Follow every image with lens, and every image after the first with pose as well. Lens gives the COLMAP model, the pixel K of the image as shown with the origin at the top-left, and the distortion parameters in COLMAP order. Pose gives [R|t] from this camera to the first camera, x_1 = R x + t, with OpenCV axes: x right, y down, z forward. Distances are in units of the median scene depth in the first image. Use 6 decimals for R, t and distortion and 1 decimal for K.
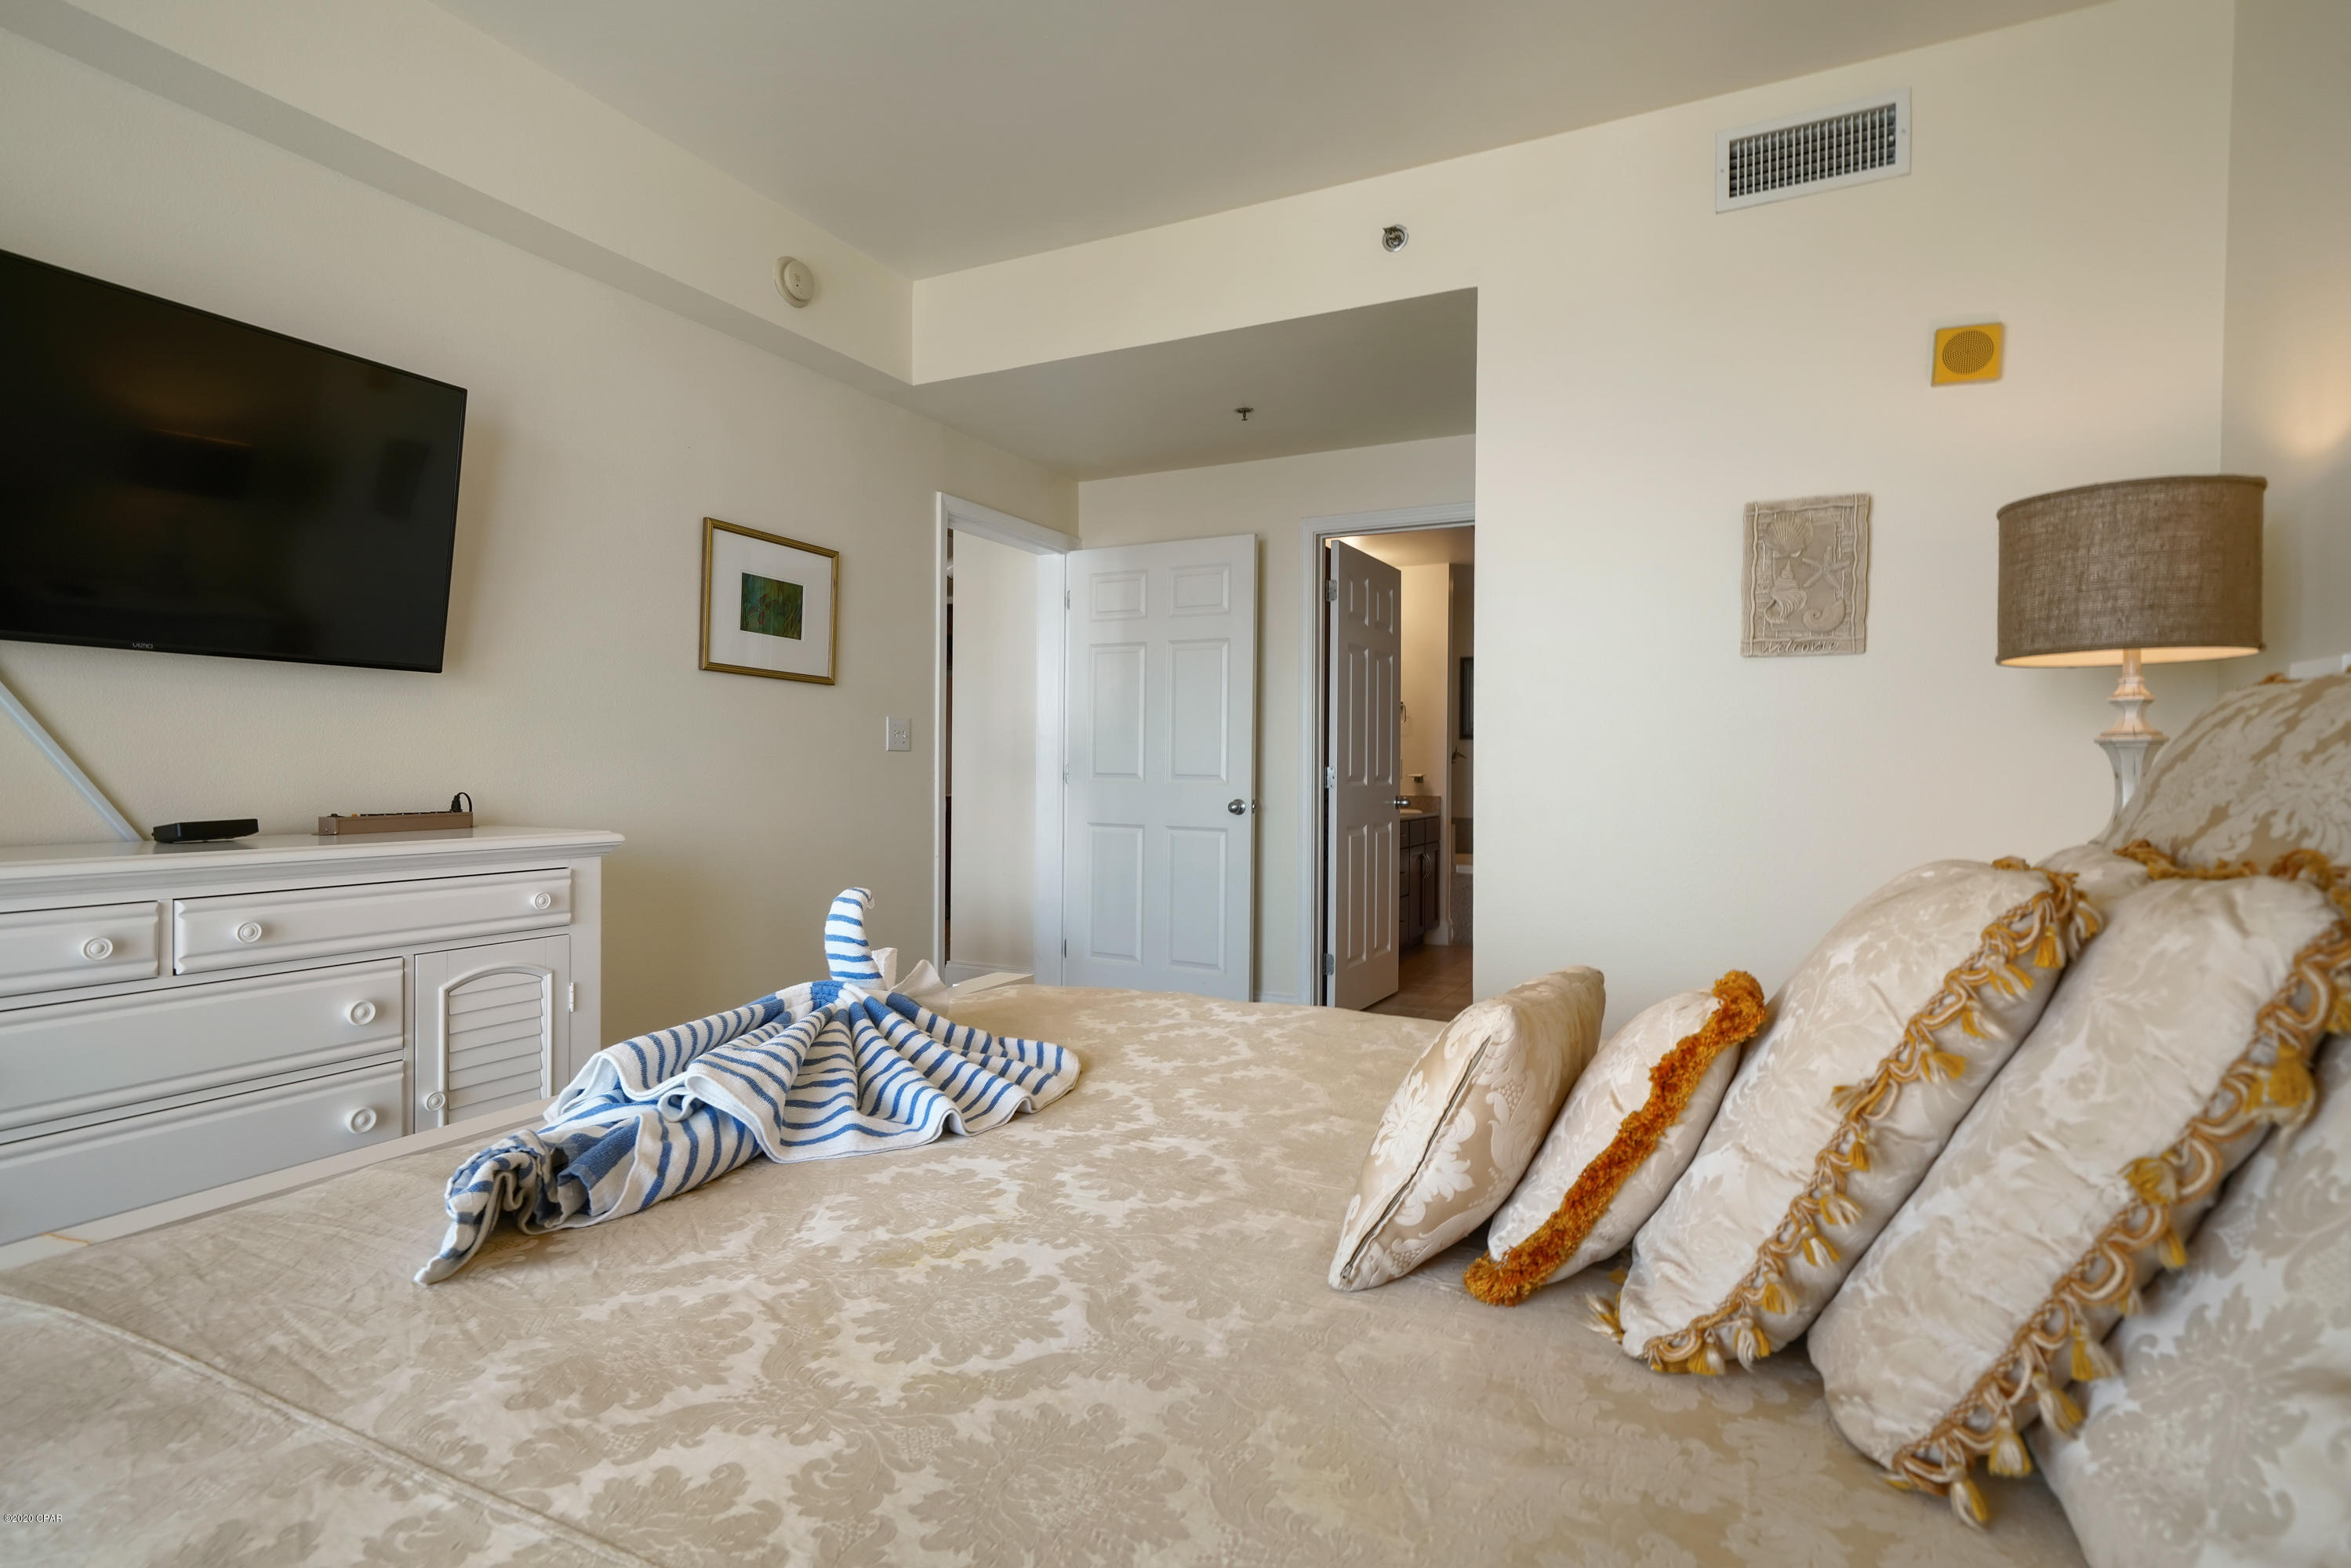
lens RADIAL K [[1198.3, 0, 1204.0], [0, 1198.3, 788.7], [0, 0, 1]] dist [-0.002499, -0.000237]
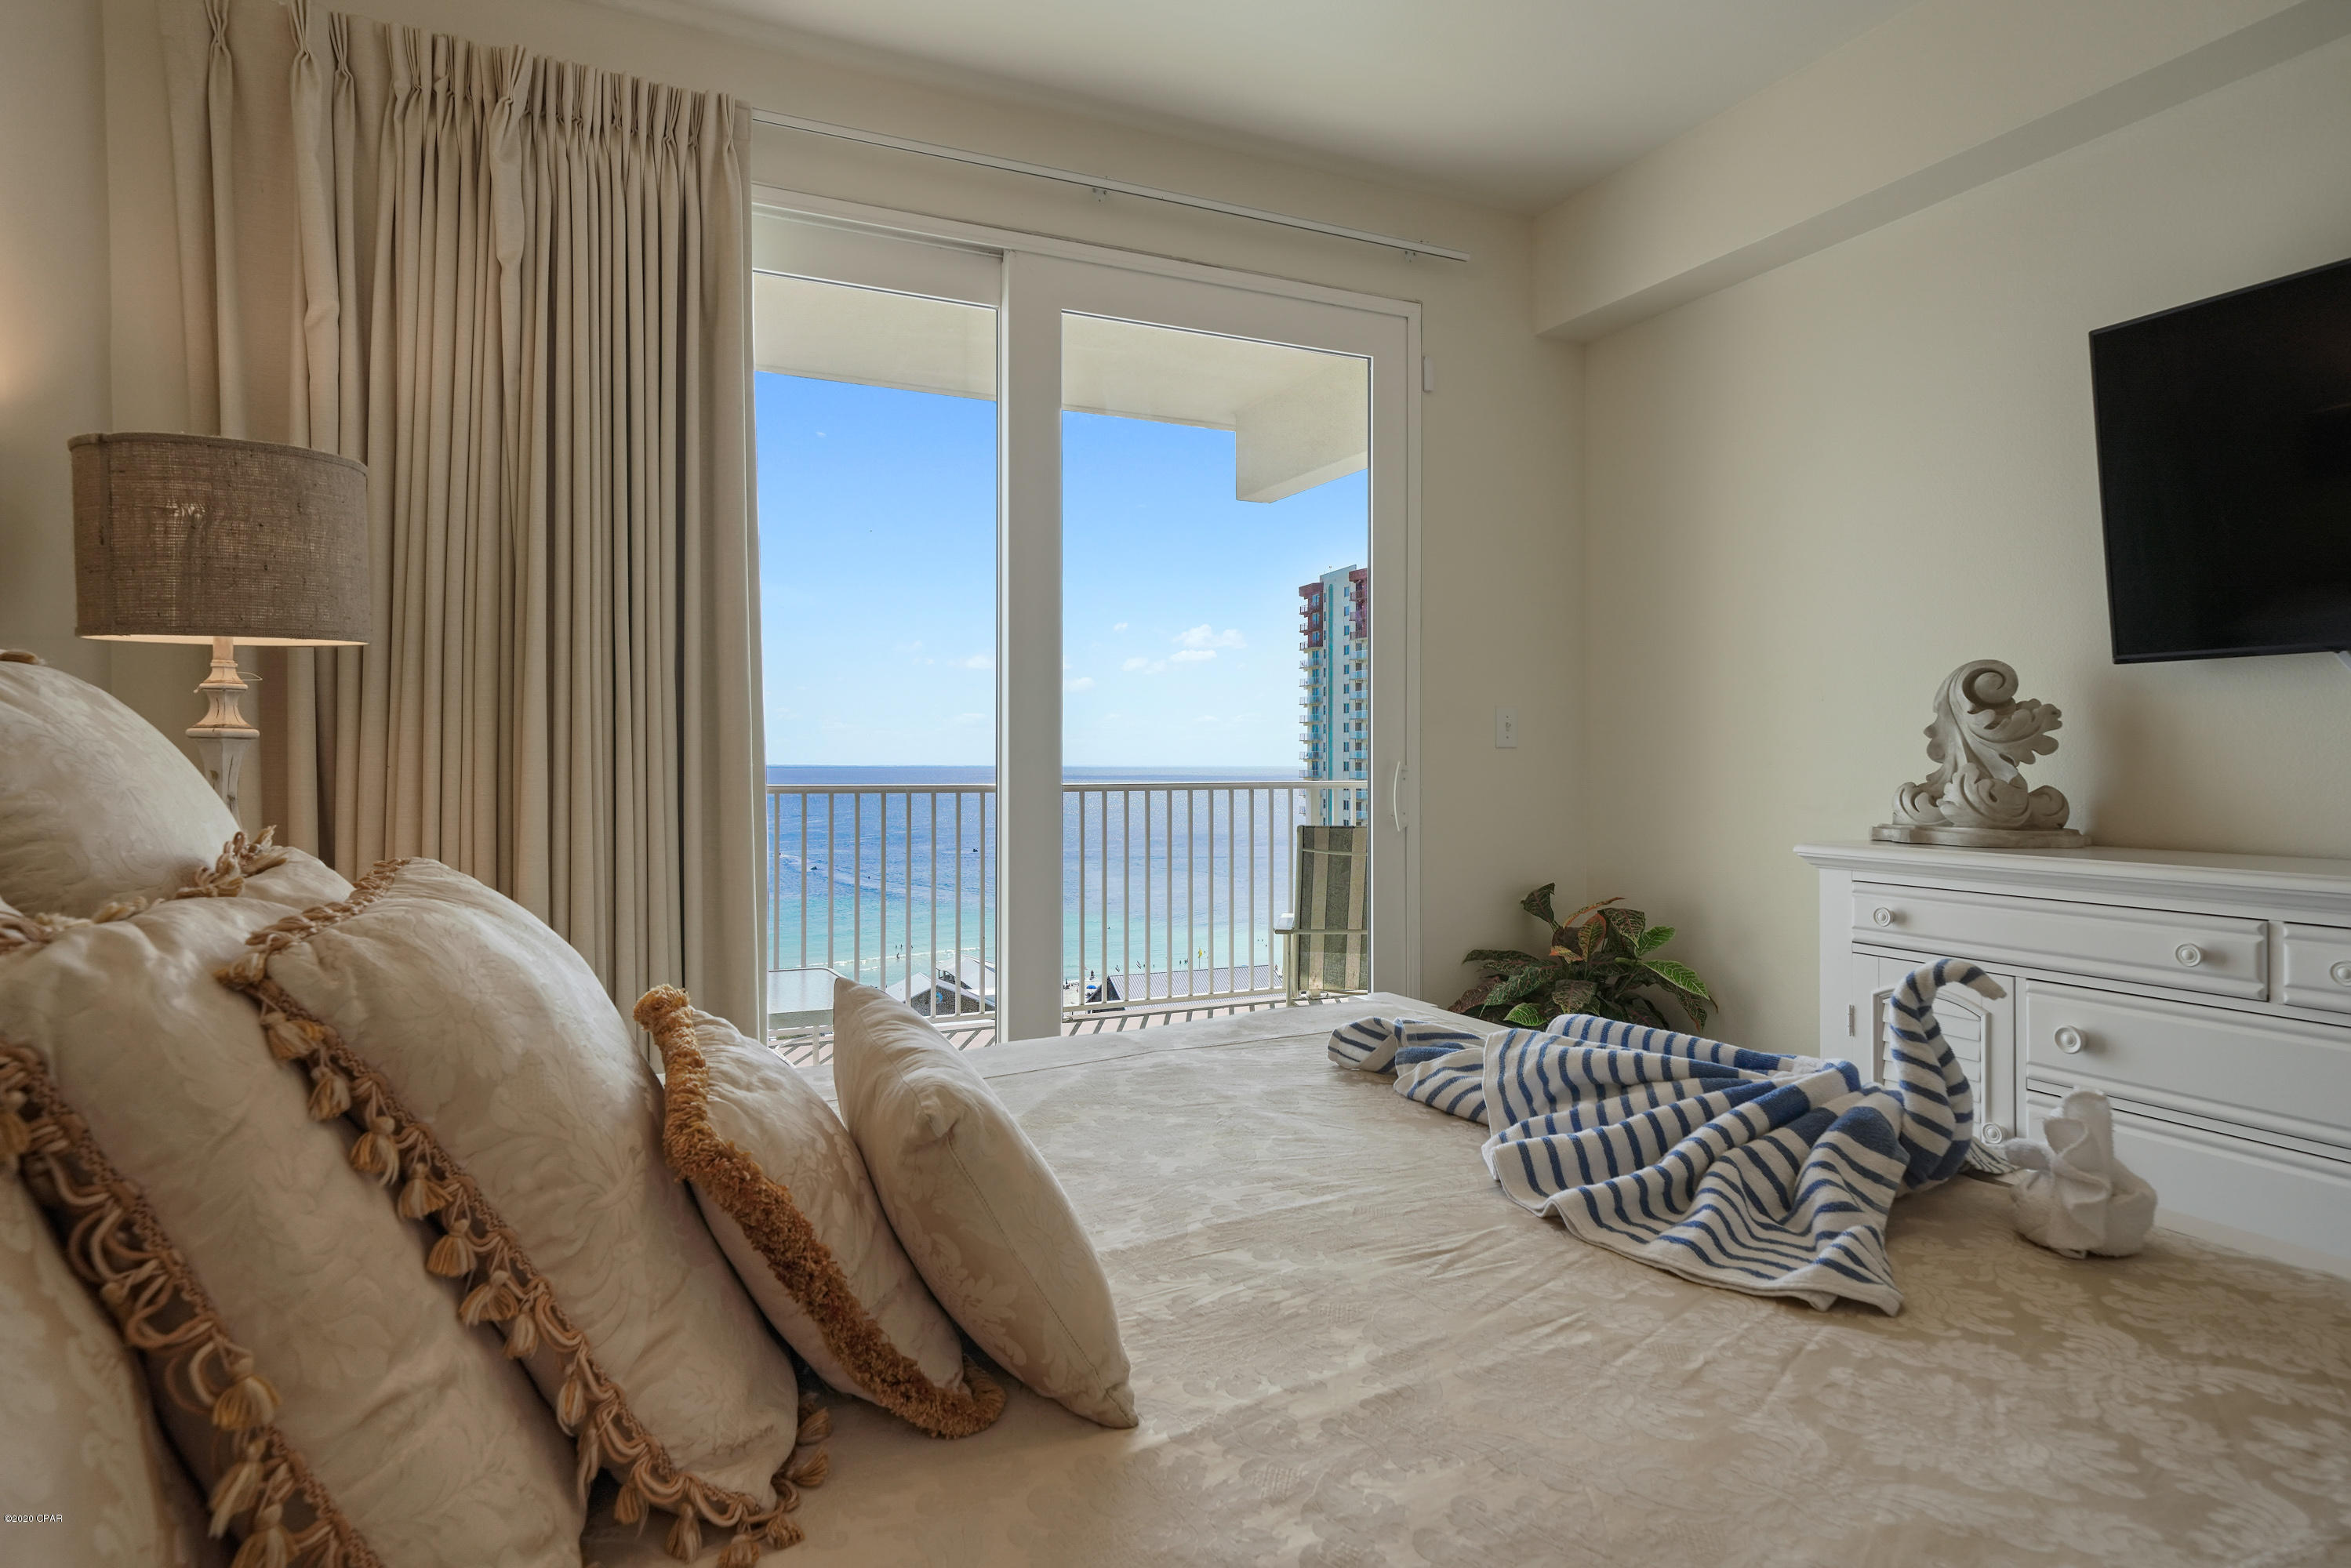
lens RADIAL K [[1286.6, 0, 1167.9], [0, 1286.6, 726.4], [0, 0, 1]] dist [0.030759, -0.015607]
pose [[-0.632909, -0.030047, -0.773643, 0.493499], [-0.019927, 0.999548, -0.022519, -0.020473], [0.773970, 0.001164, -0.633221, 0.978029]]
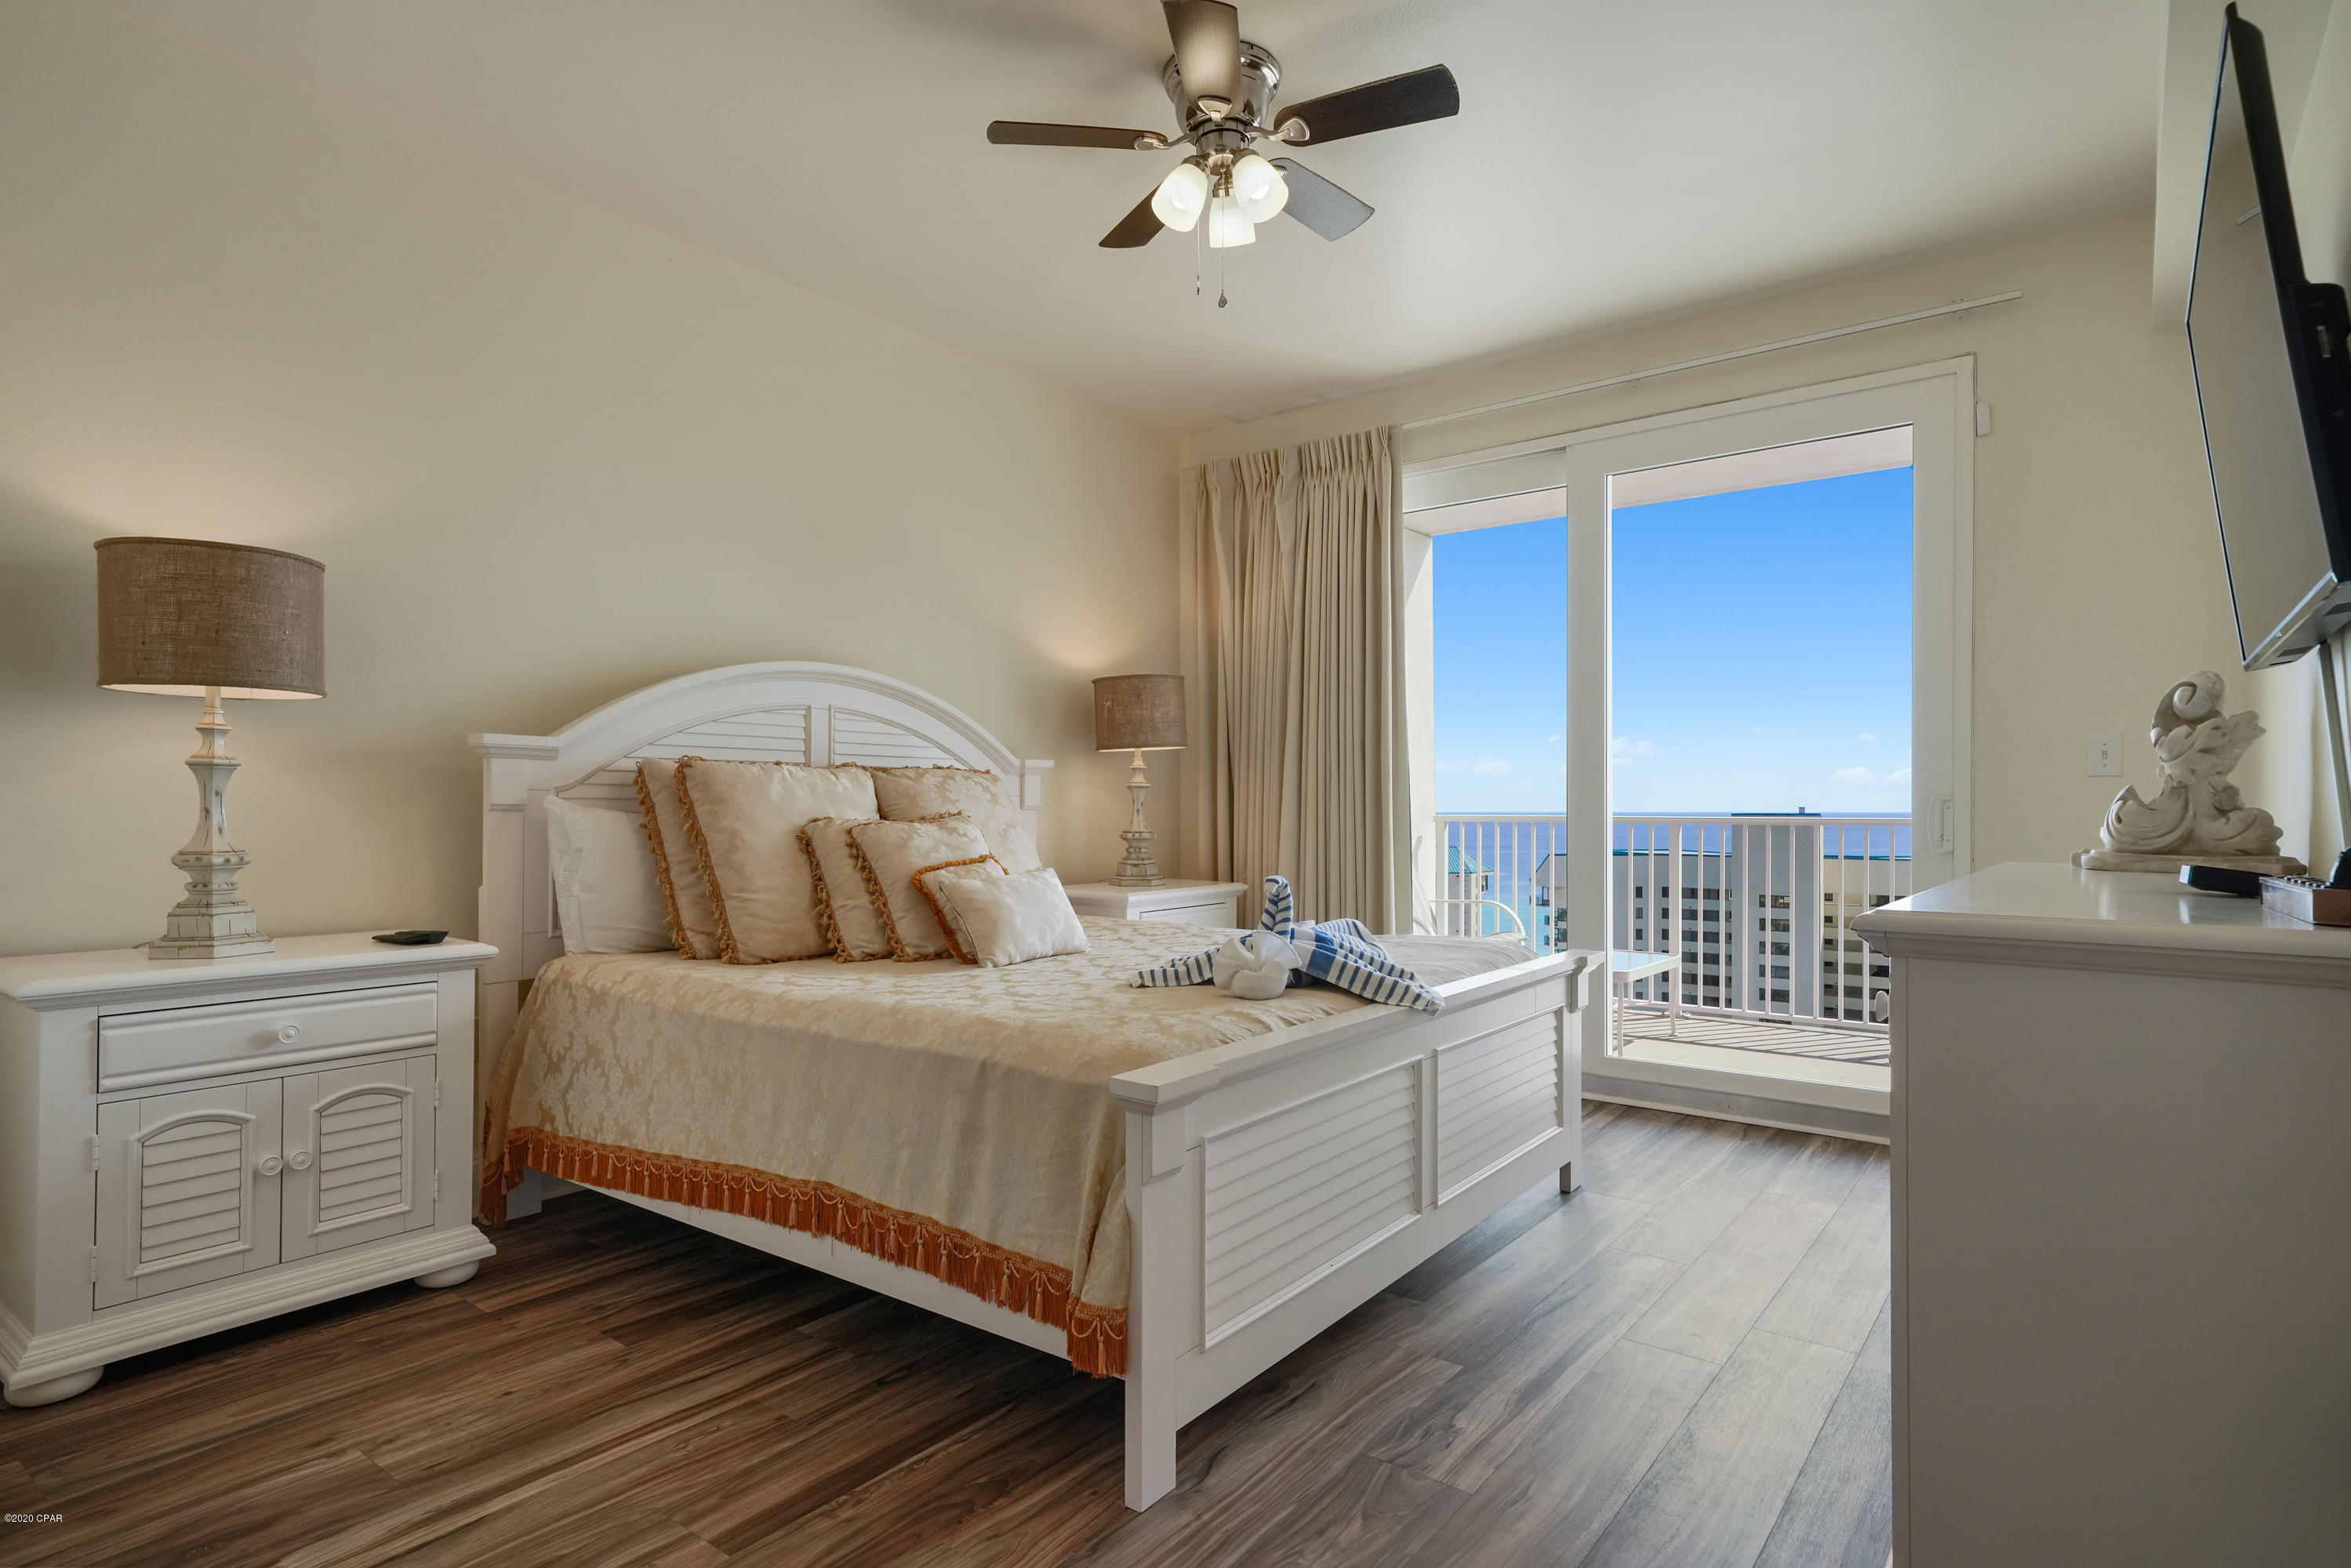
lens RADIAL K [[1198.3, 0, 1204.0], [0, 1198.3, 788.7], [0, 0, 1]] dist [-0.002499, -0.000237]
pose [[-0.982424, -0.004925, 0.186600, -0.417256], [-0.004294, 0.999984, 0.003783, -0.025798], [-0.186615, 0.002915, -0.982429, 2.135739]]
